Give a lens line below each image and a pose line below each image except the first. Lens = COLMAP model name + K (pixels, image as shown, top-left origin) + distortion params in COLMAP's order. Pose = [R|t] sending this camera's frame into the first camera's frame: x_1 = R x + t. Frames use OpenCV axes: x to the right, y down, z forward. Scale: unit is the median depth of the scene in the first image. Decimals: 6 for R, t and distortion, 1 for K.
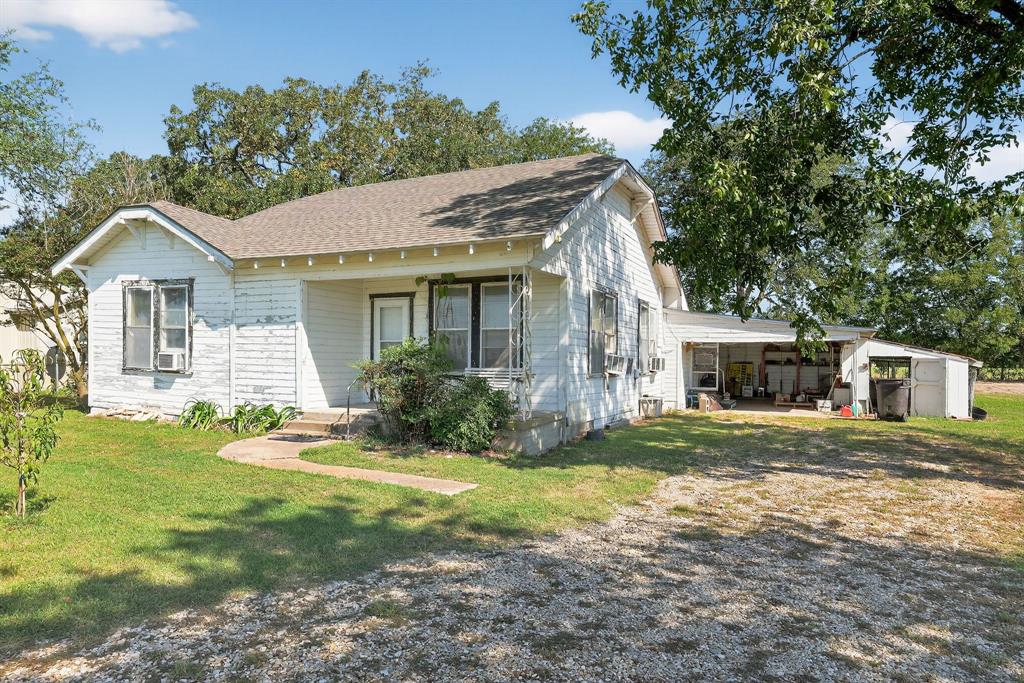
lens RADIAL K [[424.1, 0, 509.7], [0, 424.1, 349.3], [0, 0, 1]] dist [0.000412, -0.000167]
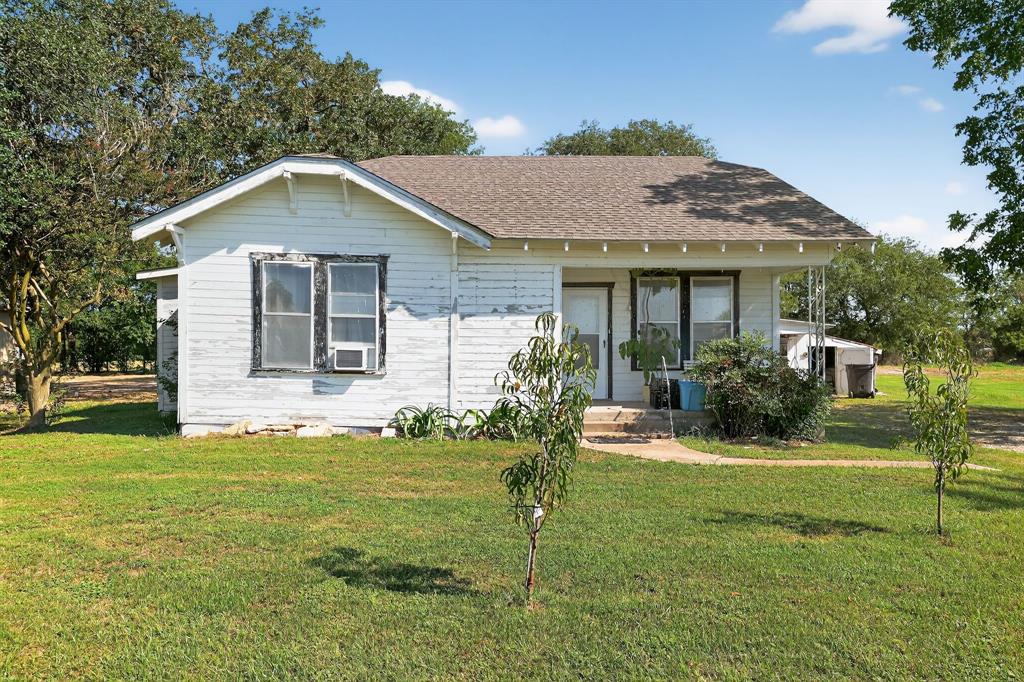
lens RADIAL K [[442.0, 0, 512.0], [0, 442.0, 341.0], [0, 0, 1]] dist [-0.000932, -0.000155]
pose [[0.950490, -0.003139, 0.310739, -0.777955], [0.002947, 0.999995, 0.001087, -0.004972], [-0.310741, -0.000118, 0.950495, 0.125580]]
